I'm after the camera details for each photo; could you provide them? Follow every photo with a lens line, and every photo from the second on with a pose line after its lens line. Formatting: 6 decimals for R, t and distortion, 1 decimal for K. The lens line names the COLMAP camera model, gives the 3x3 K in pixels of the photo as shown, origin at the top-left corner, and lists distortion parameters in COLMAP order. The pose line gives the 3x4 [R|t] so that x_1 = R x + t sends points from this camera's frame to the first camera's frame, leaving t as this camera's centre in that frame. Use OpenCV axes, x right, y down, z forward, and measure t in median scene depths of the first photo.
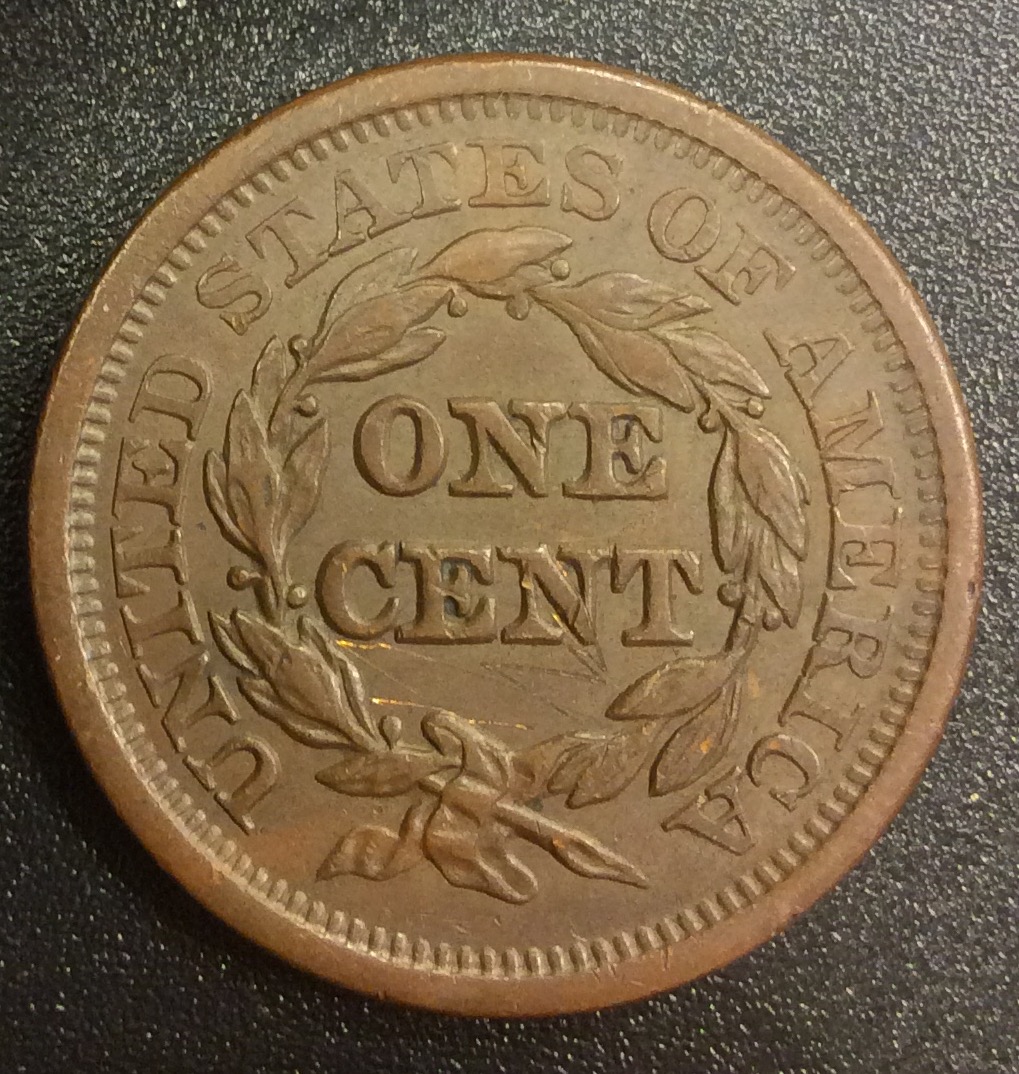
lens RADIAL K [[1182.9, 0, 513.4], [0, 1182.9, 530.0], [0, 0, 1]] dist [-0.003957, 0.000000]
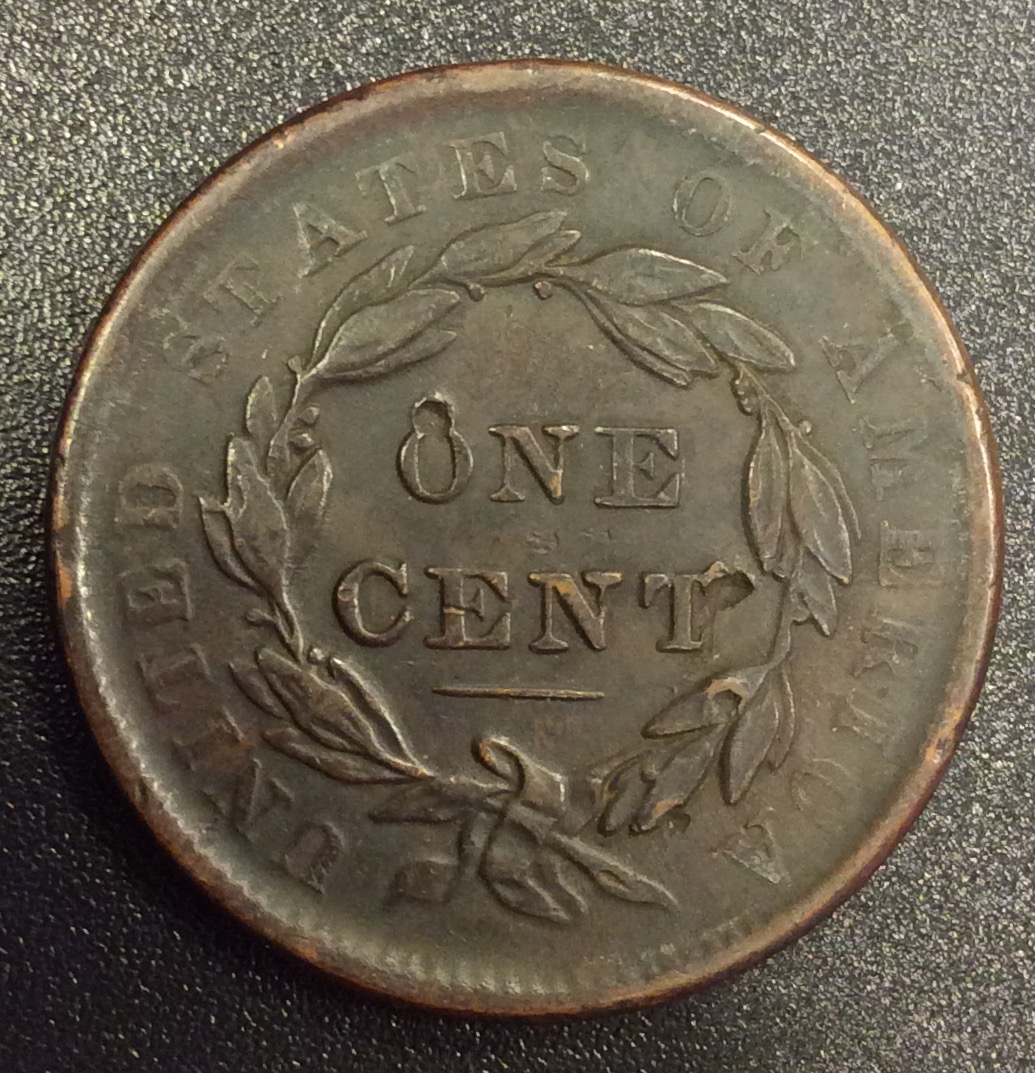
lens RADIAL K [[1159.4, 0, 517.2], [0, 1159.4, 540.1], [0, 0, 1]] dist [-0.006408, 0.000000]
pose [[0.999719, -0.011090, 0.020965, -0.336875], [0.010830, 0.999864, 0.012457, -0.164819], [-0.021101, -0.012226, 0.999703, 0.008452]]
